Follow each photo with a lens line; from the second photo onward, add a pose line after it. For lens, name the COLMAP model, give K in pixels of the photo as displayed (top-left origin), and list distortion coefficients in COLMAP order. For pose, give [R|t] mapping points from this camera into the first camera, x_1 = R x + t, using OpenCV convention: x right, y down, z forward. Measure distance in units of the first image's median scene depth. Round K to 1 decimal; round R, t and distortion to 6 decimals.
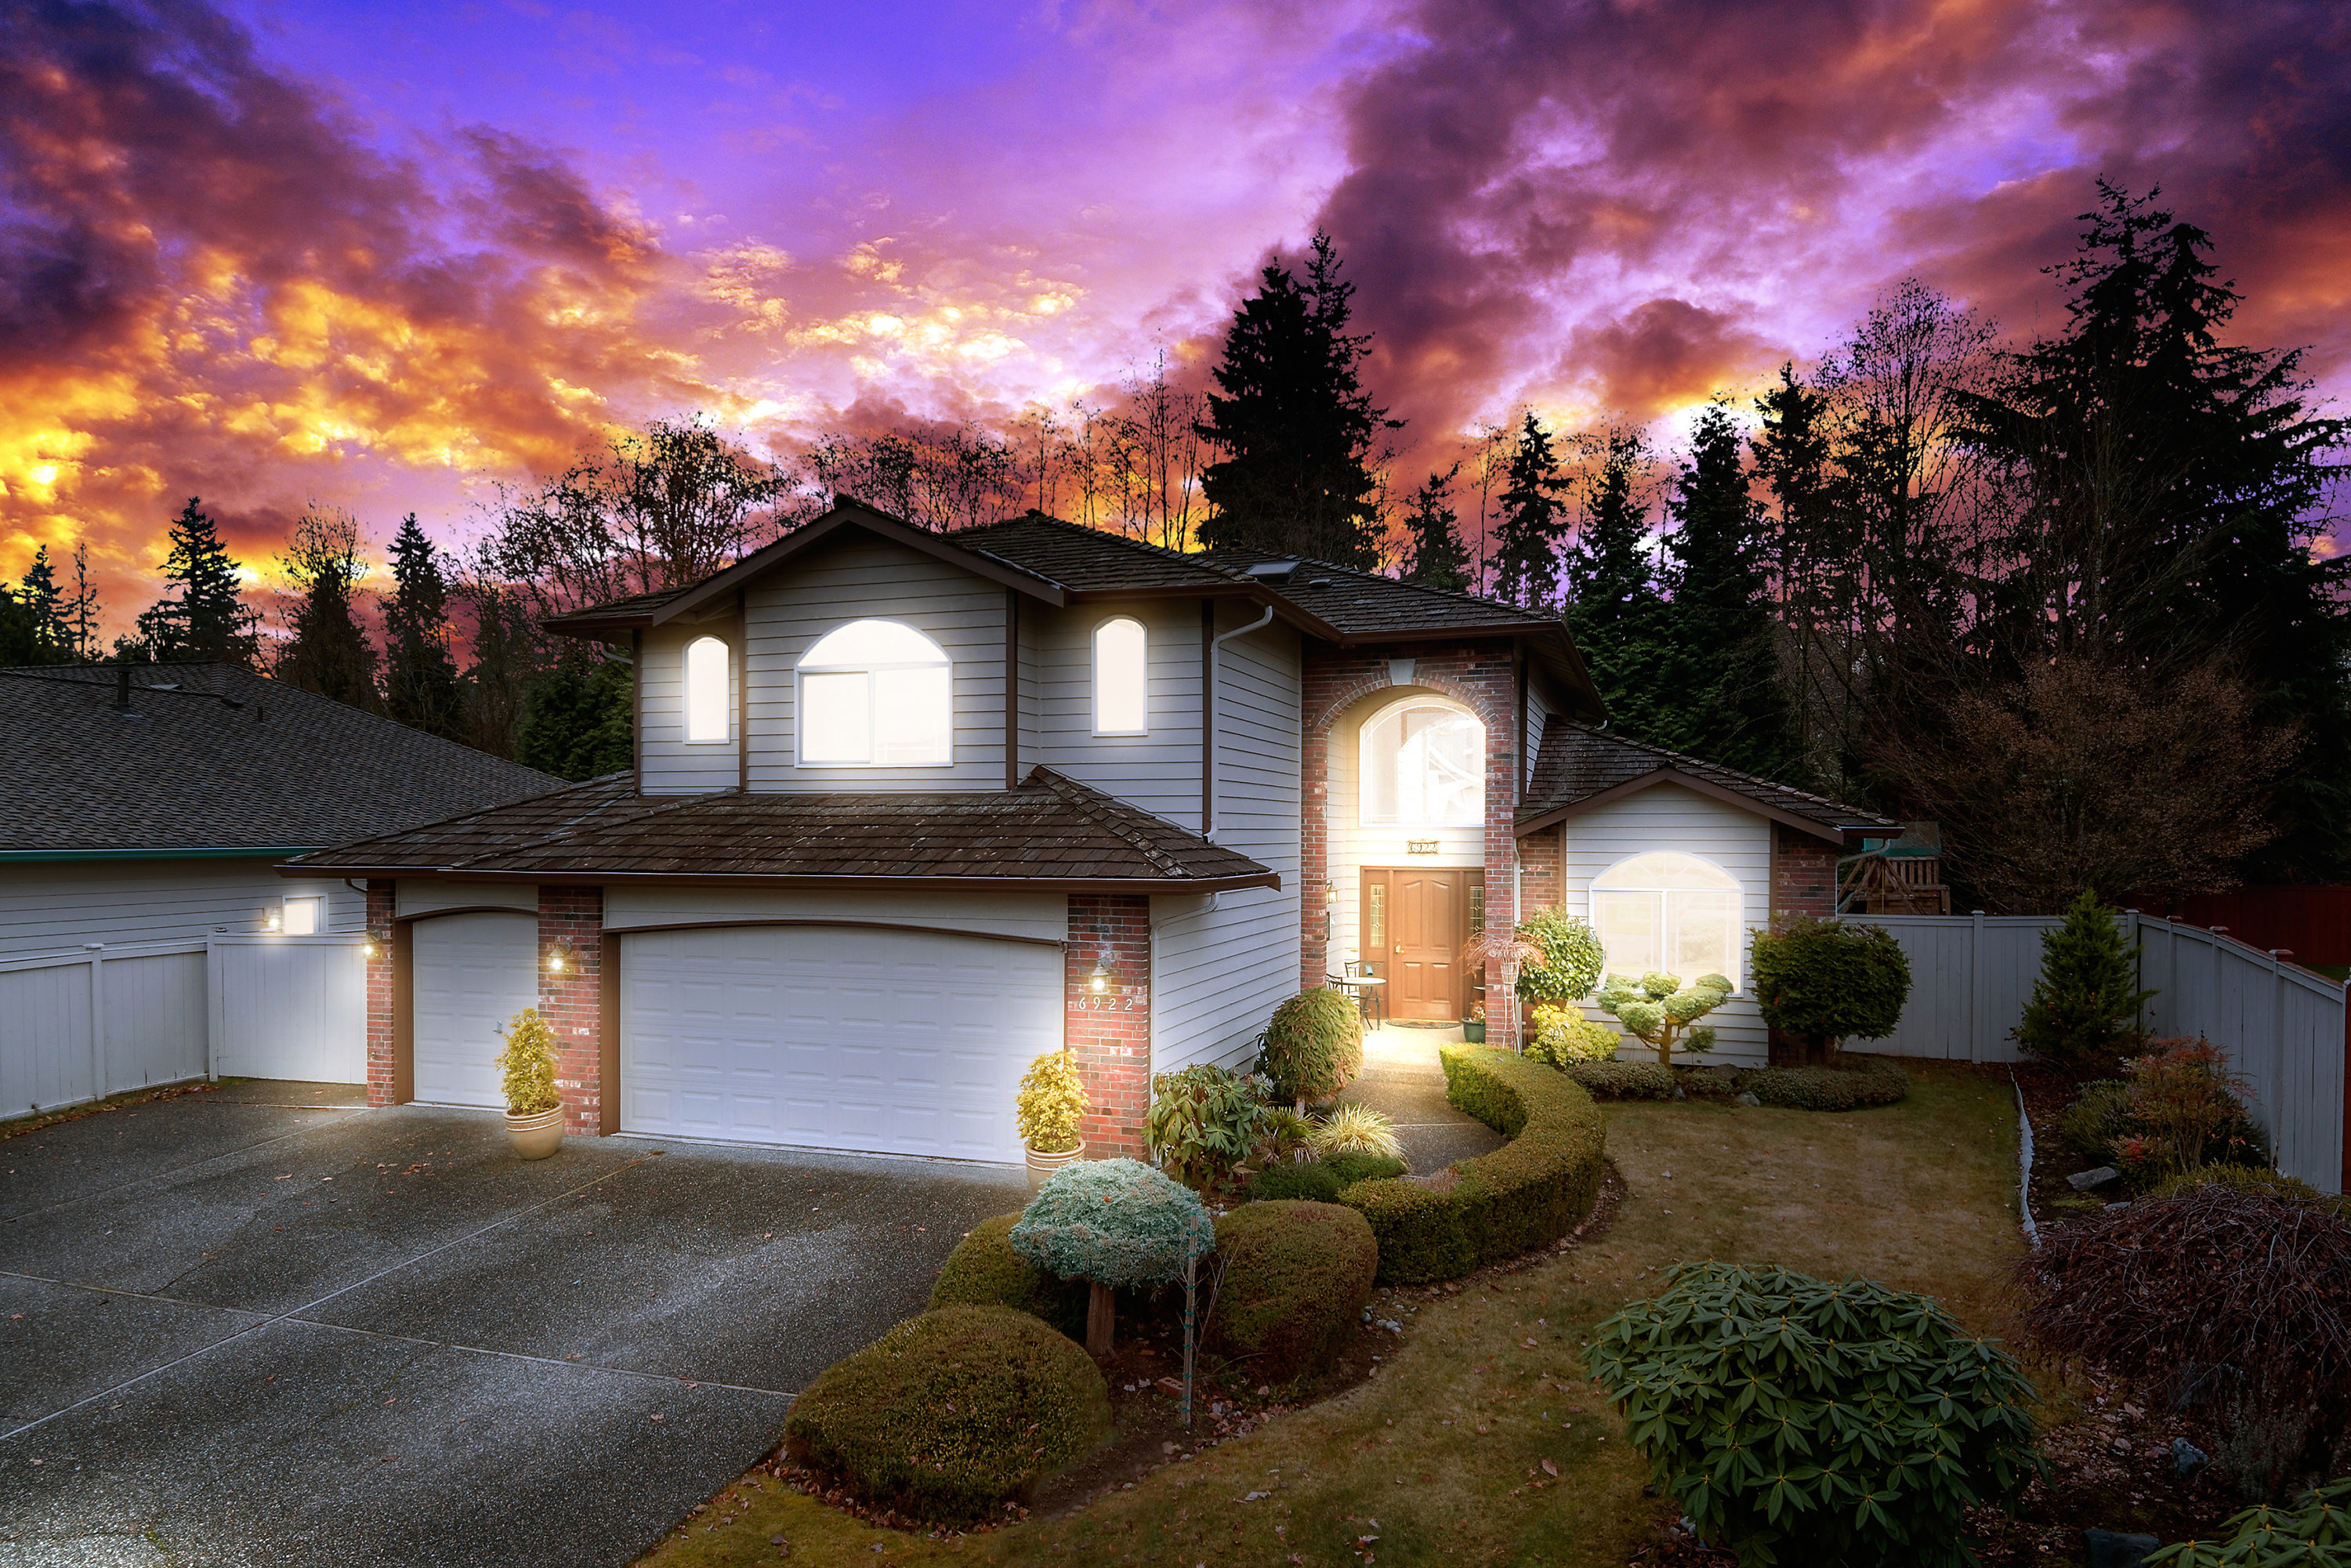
lens RADIAL K [[1398.3, 0, 1180.9], [0, 1398.3, 842.5], [0, 0, 1]] dist [0.076824, -0.100895]
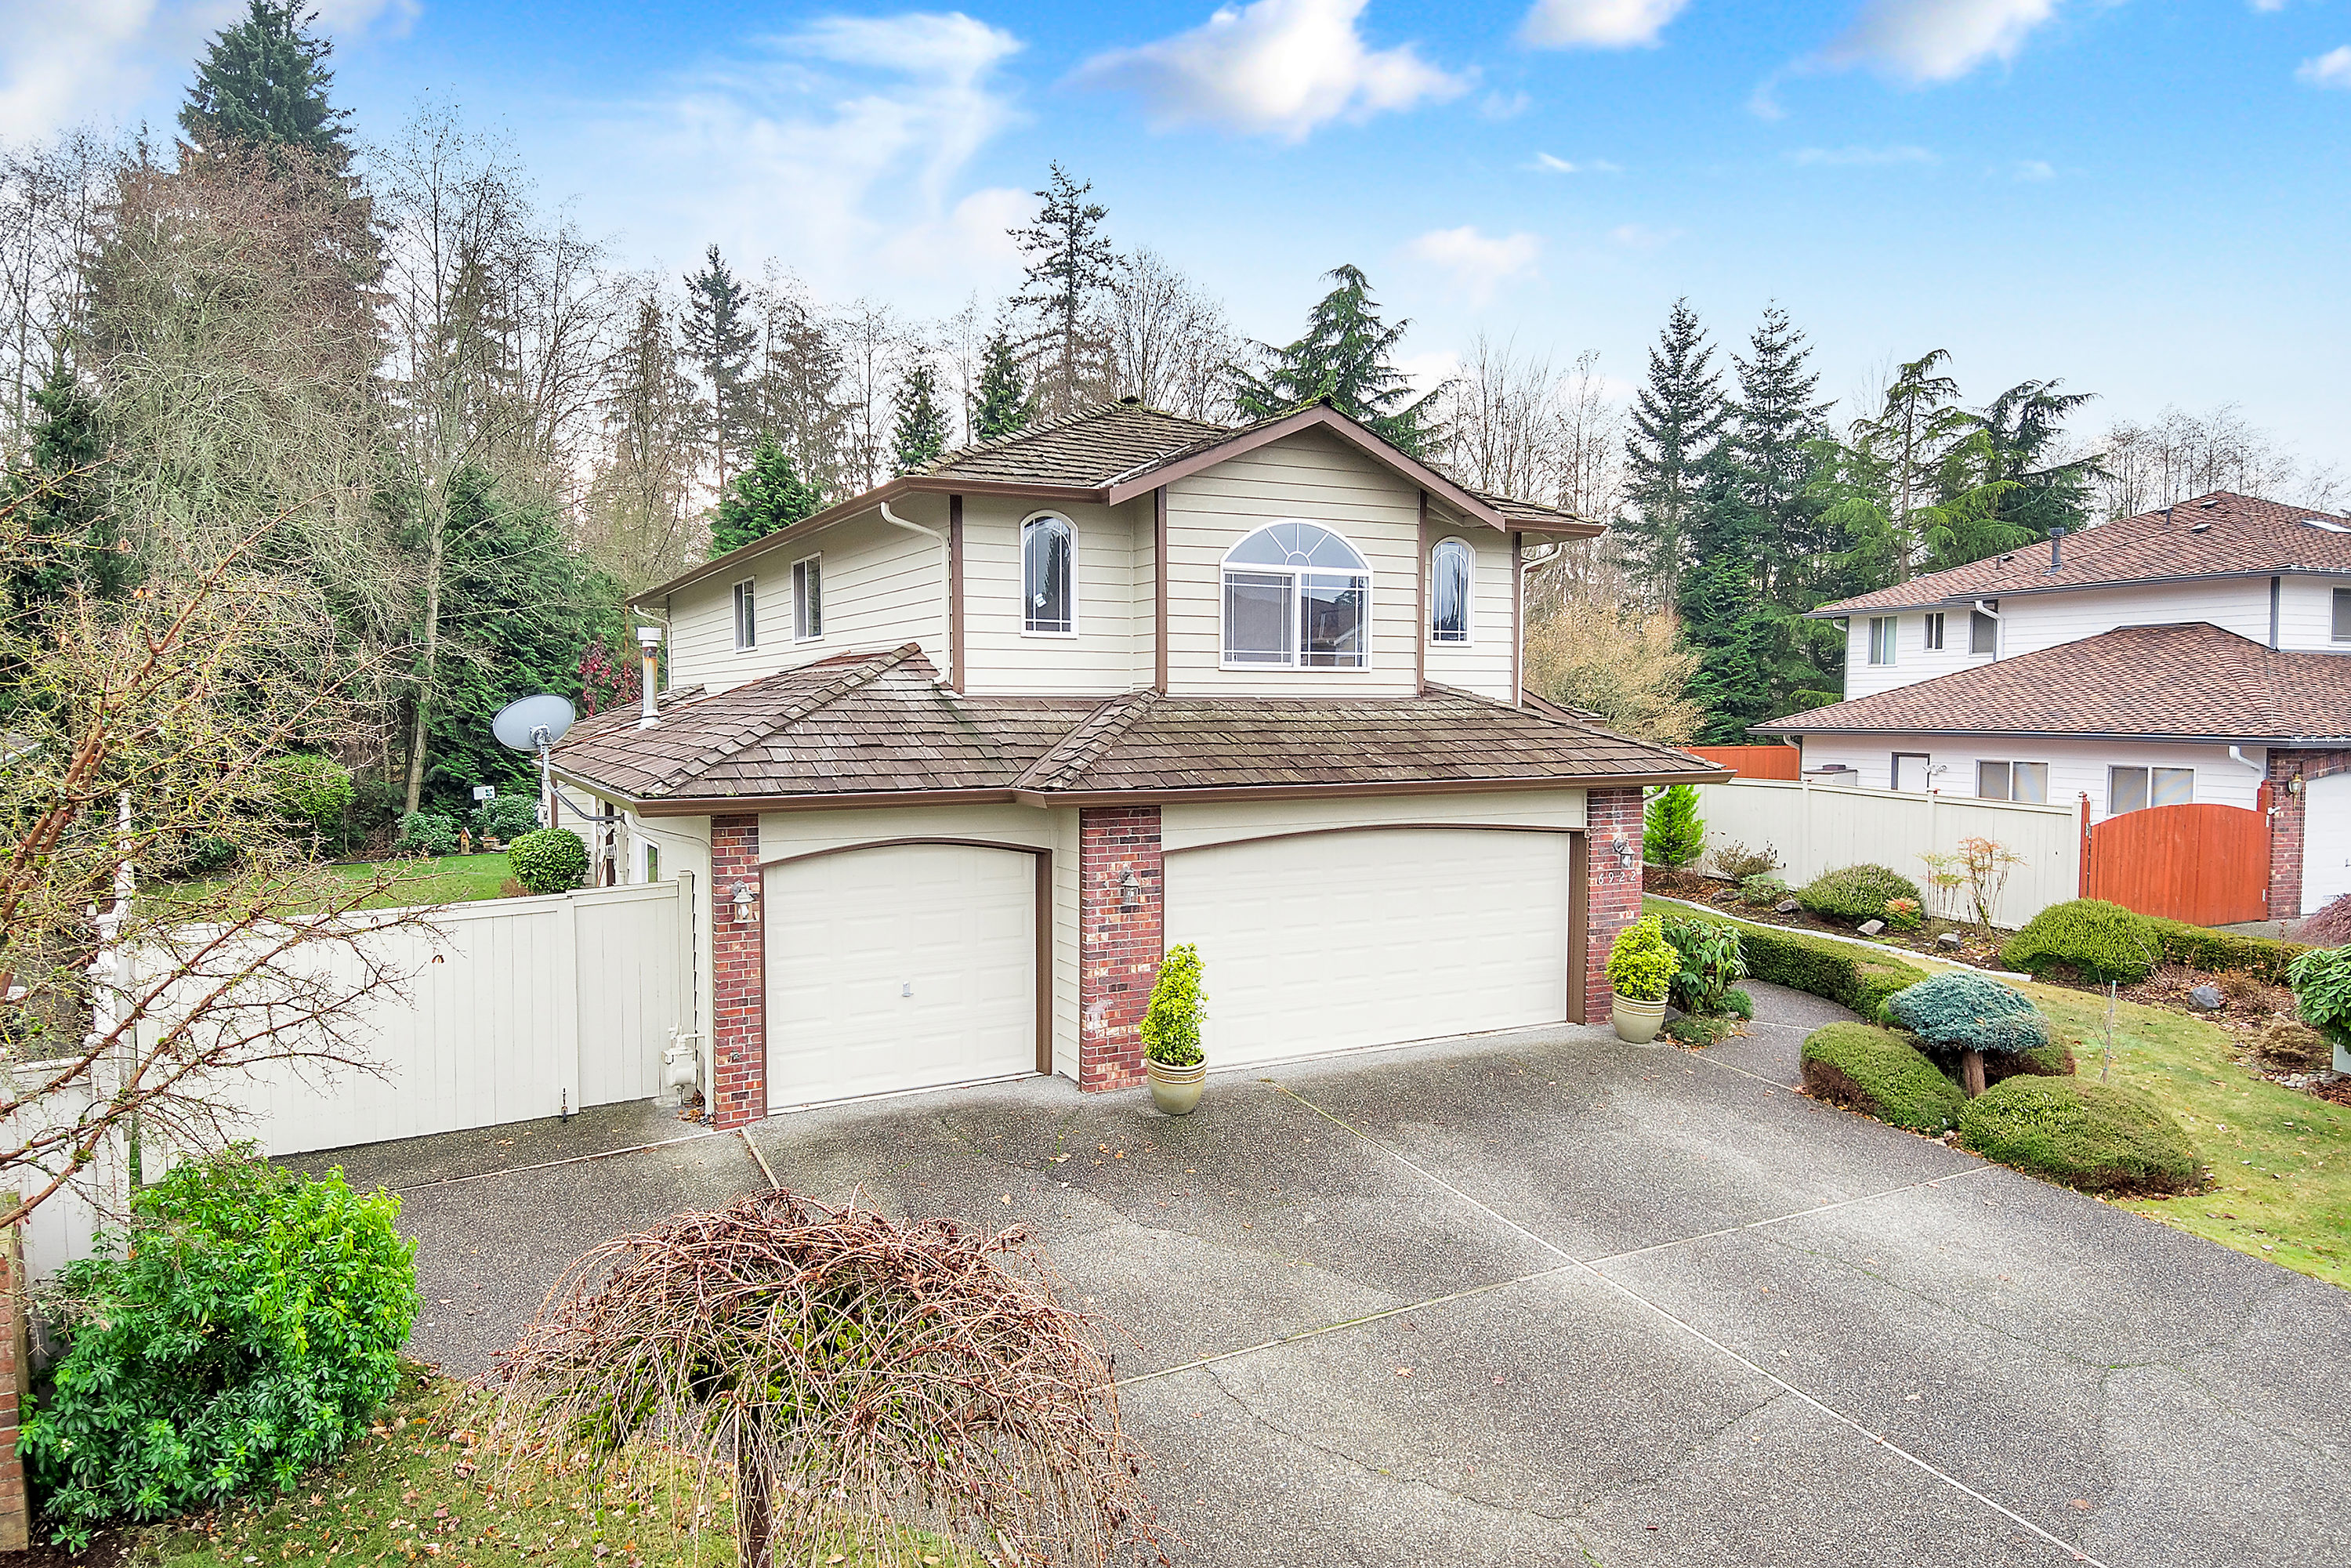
lens RADIAL K [[1408.3, 0, 1173.5], [0, 1408.3, 818.8], [0, 0, 1]] dist [0.067938, -0.094913]
pose [[0.685434, -0.059227, 0.725722, -0.803612], [0.007343, 0.997198, 0.074447, -0.019074], [-0.728098, -0.045700, 0.683948, 0.300013]]
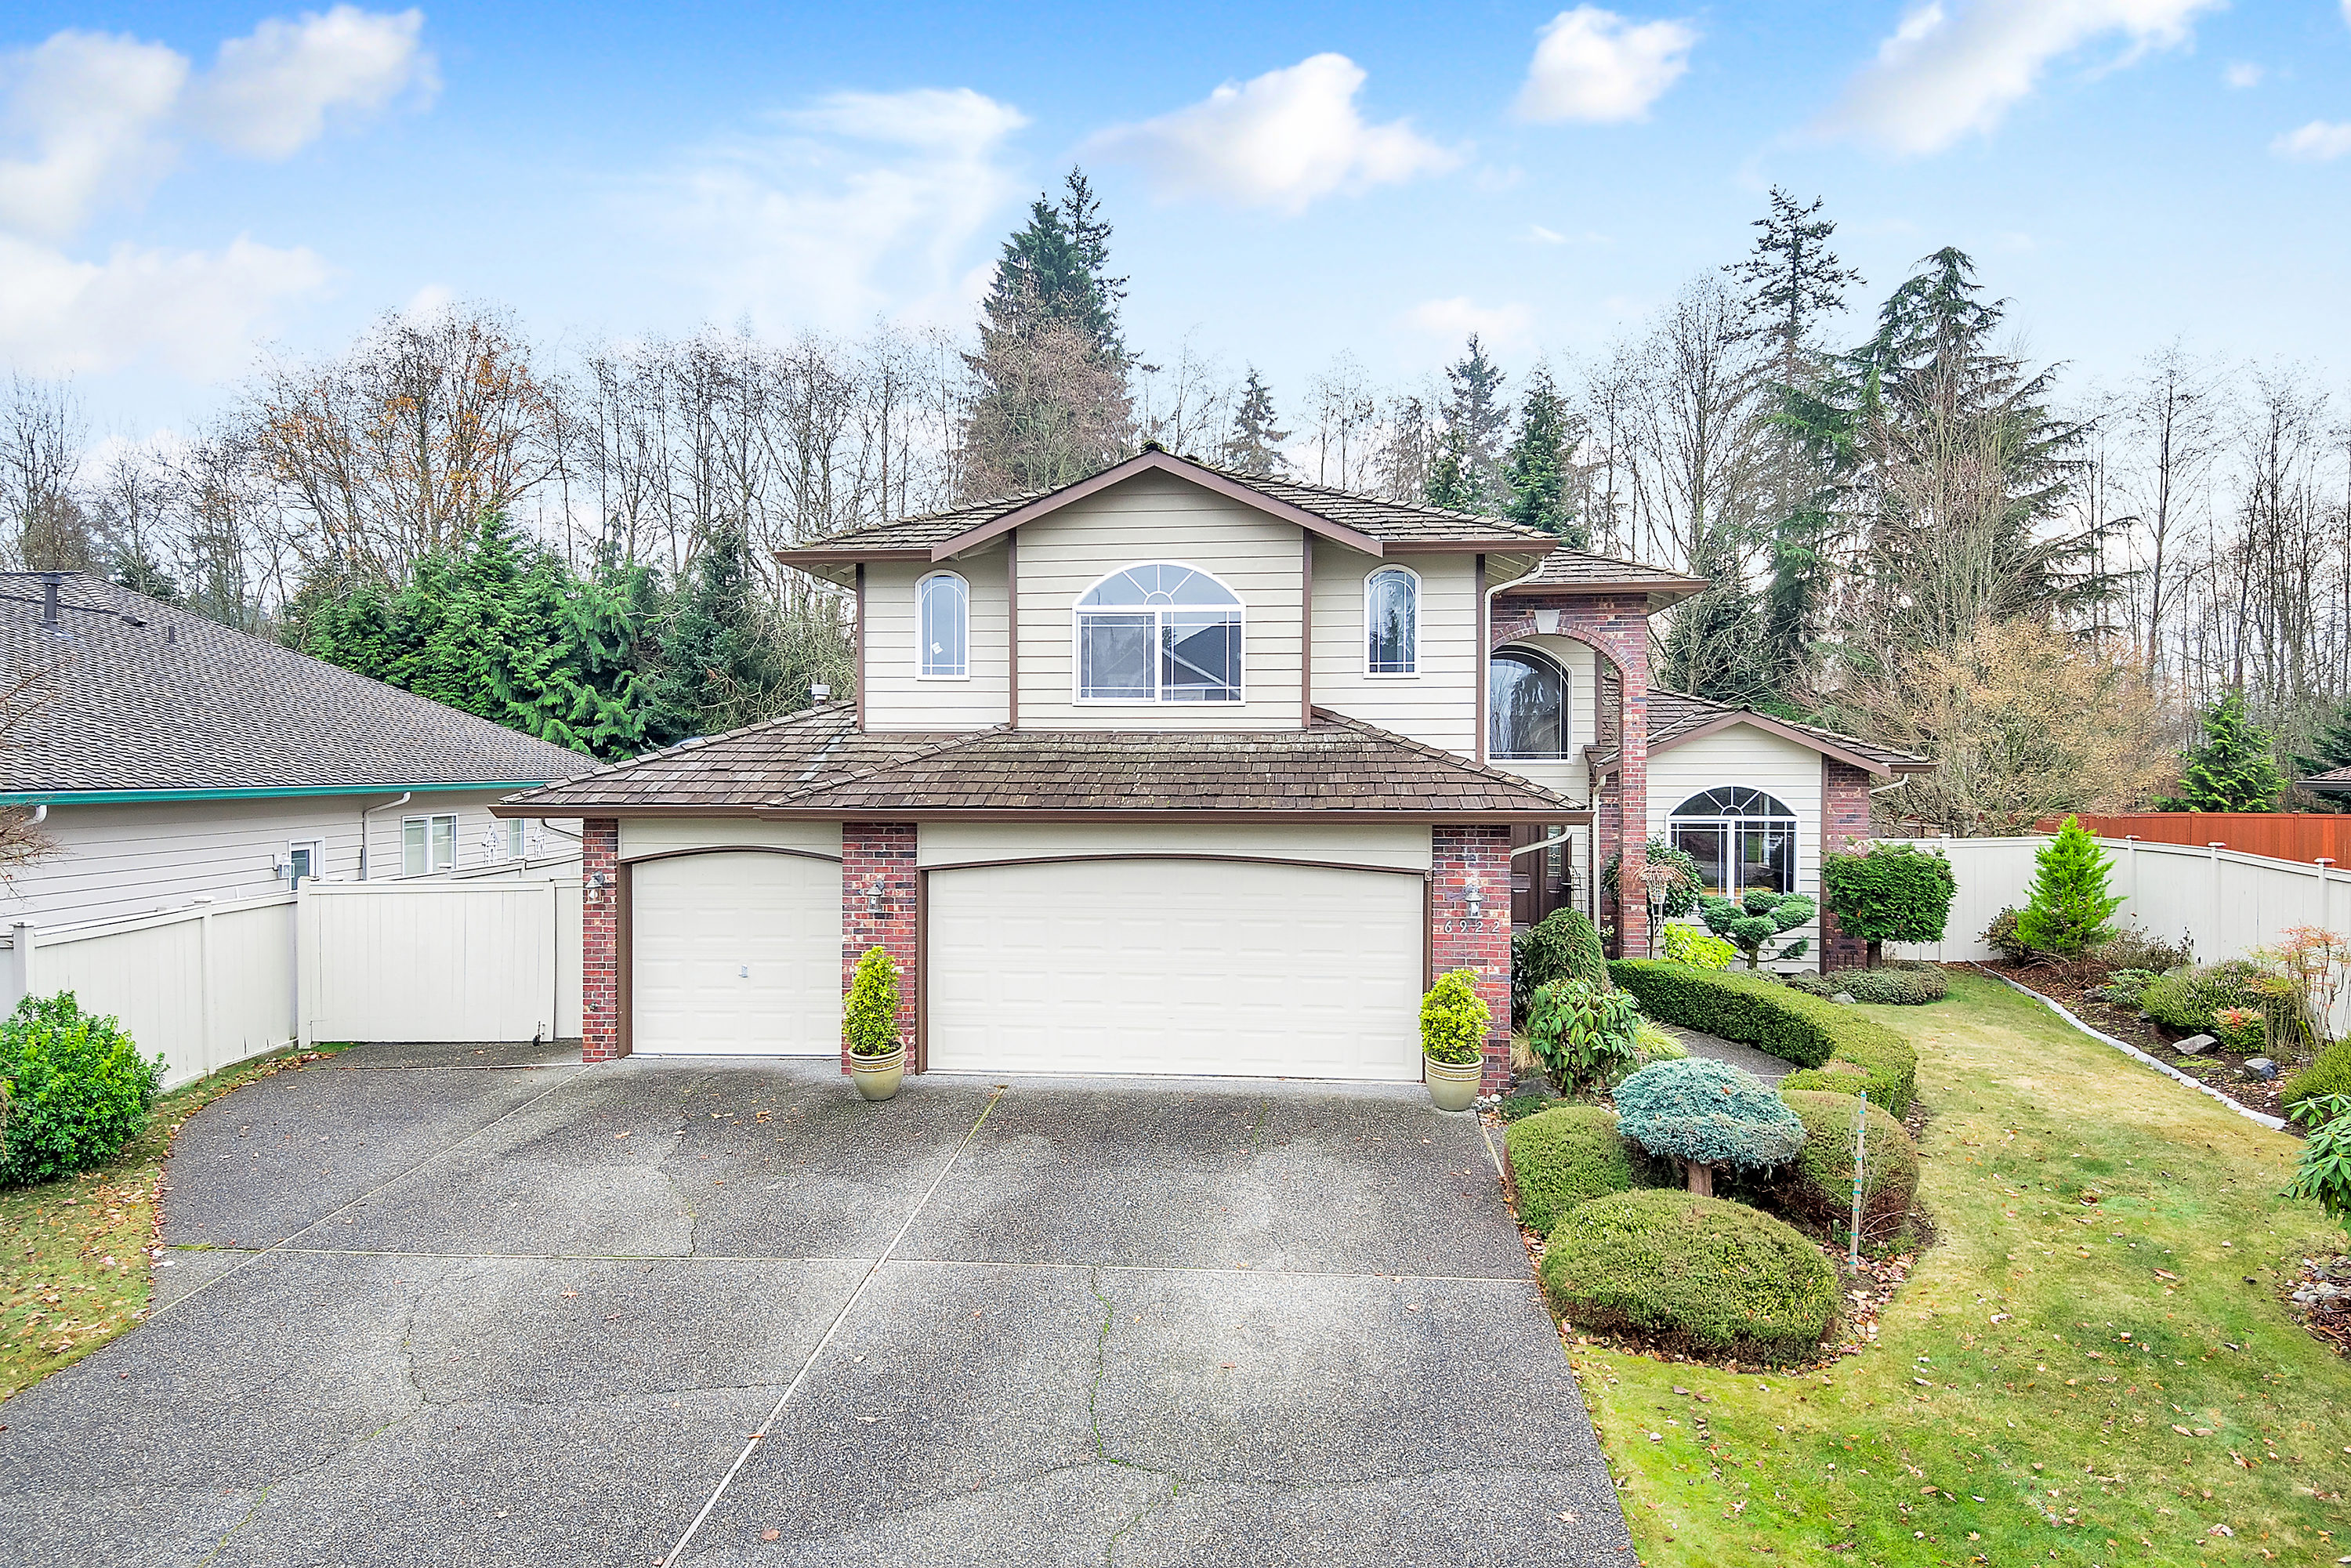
lens RADIAL K [[1408.2, 0, 1175.5], [0, 1408.2, 784.0], [0, 0, 1]] dist [0.075744, -0.100444]
pose [[0.971900, -0.003306, 0.235370, -0.359028], [0.002522, 0.999990, 0.003632, 0.000342], [-0.235379, -0.002936, 0.971899, -0.005693]]
